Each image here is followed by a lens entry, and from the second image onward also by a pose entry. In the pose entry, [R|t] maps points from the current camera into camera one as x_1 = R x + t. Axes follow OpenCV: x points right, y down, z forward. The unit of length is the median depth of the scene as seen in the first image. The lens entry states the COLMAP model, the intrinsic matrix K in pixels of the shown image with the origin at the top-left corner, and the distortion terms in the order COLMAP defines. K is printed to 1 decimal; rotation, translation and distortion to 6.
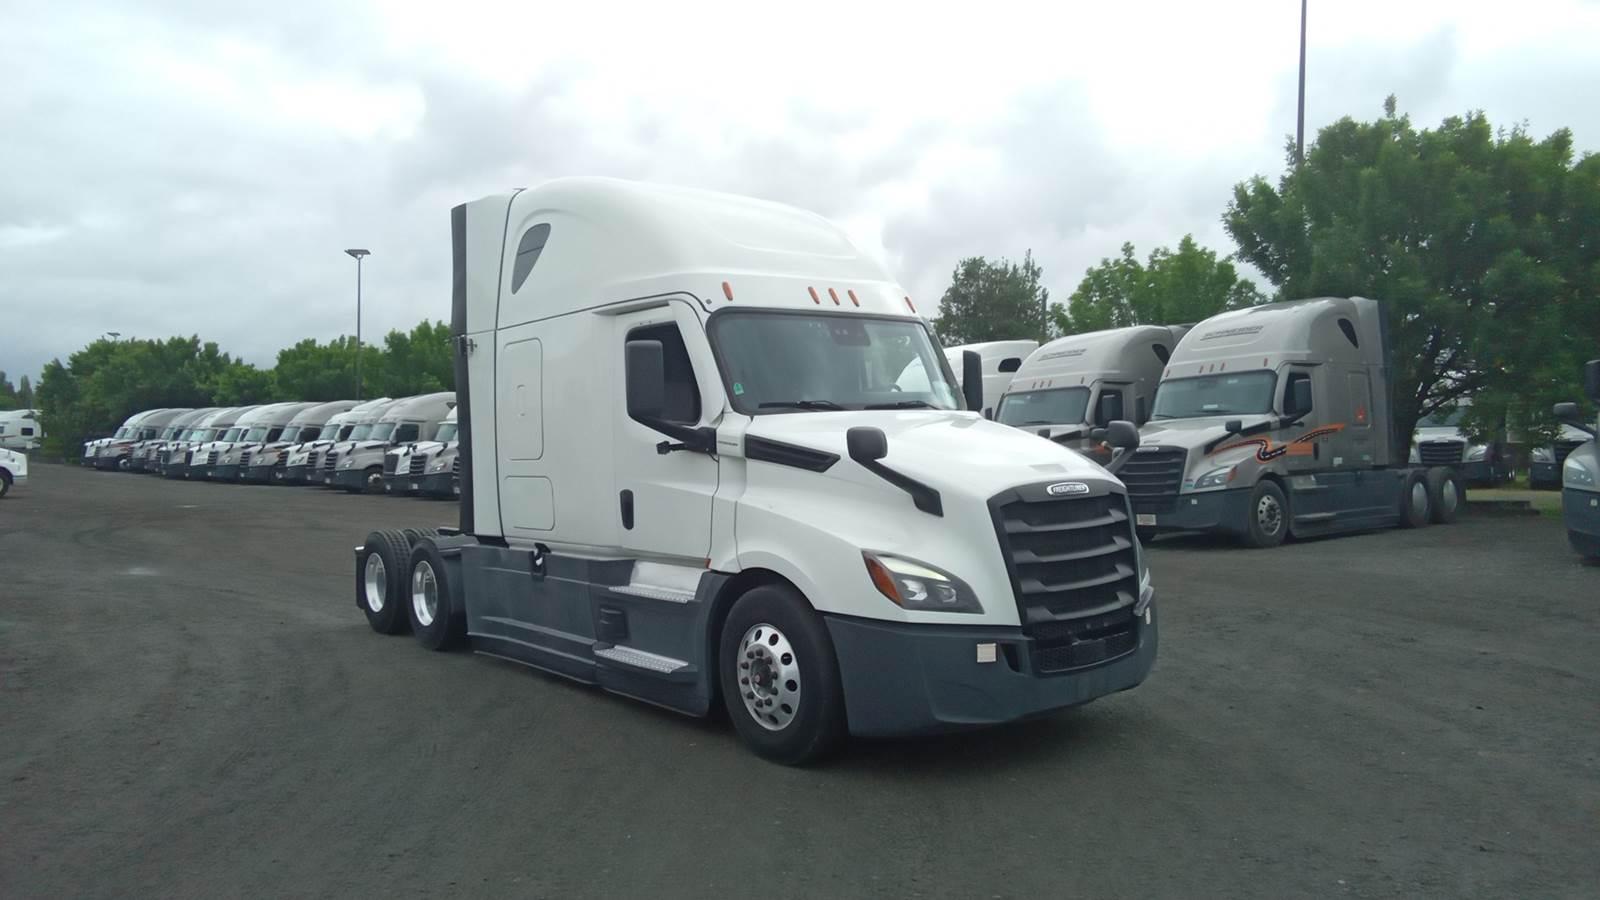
lens RADIAL K [[1105.0, 0, 777.4], [0, 1105.0, 451.5], [0, 0, 1]] dist [-0.000649, -0.000101]
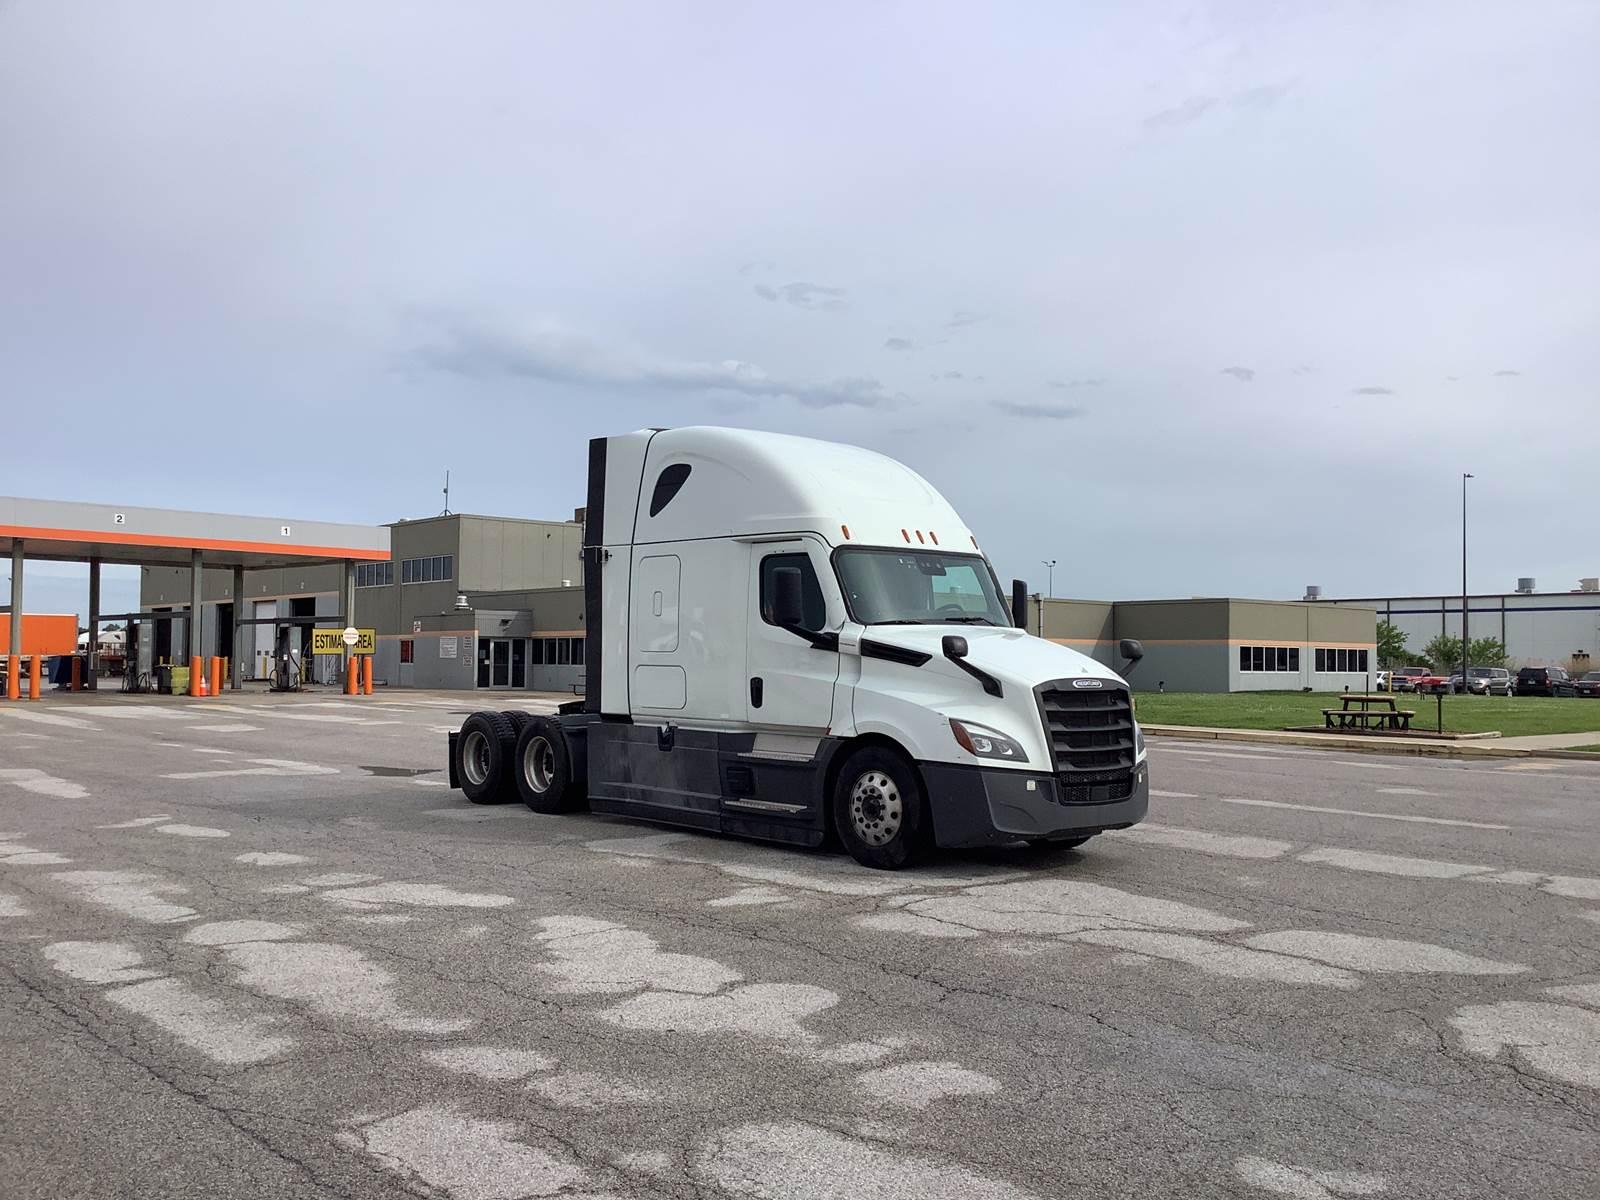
lens RADIAL K [[1356.2, 0, 800.0], [0, 1356.2, 600.0], [0, 0, 1]] dist [-0.160980, -0.000432]
pose [[0.998554, 0.041473, 0.034193, -0.156572], [-0.039807, 0.998052, -0.048041, 0.019911], [-0.036119, 0.046610, 0.998260, -0.657450]]
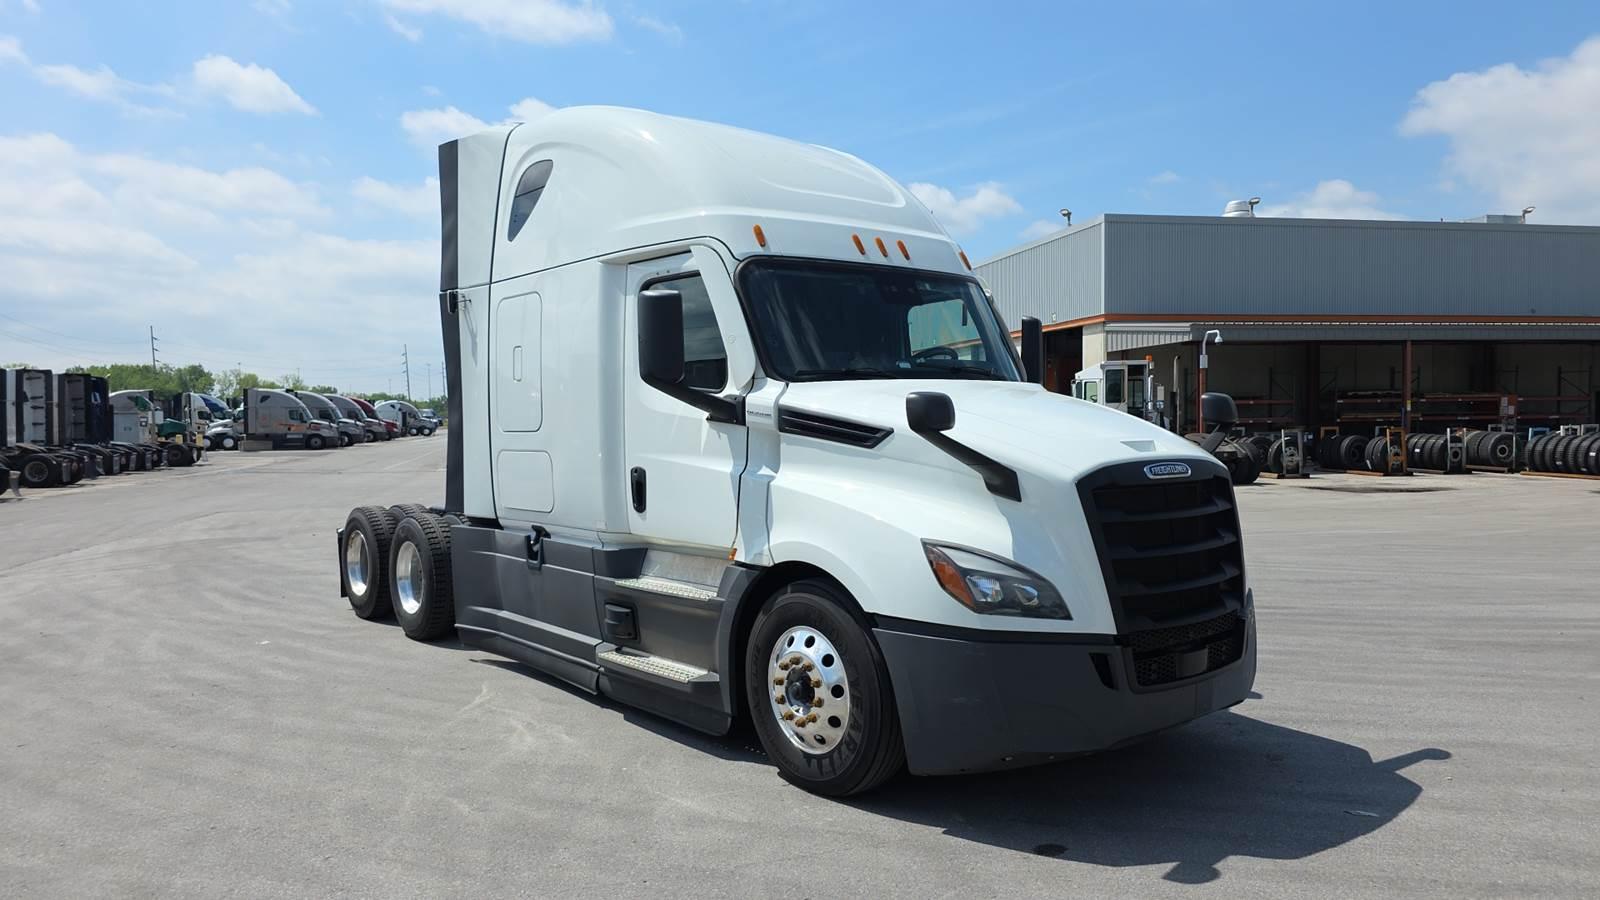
lens RADIAL K [[1105.8, 0, 829.9], [0, 1105.8, 451.3], [0, 0, 1]] dist [0.003610, 0.000295]
pose [[0.999070, 0.014298, 0.040673, -0.024620], [-0.014999, 0.999743, 0.016994, 0.006247], [-0.040419, -0.017589, 0.999028, 0.143170]]
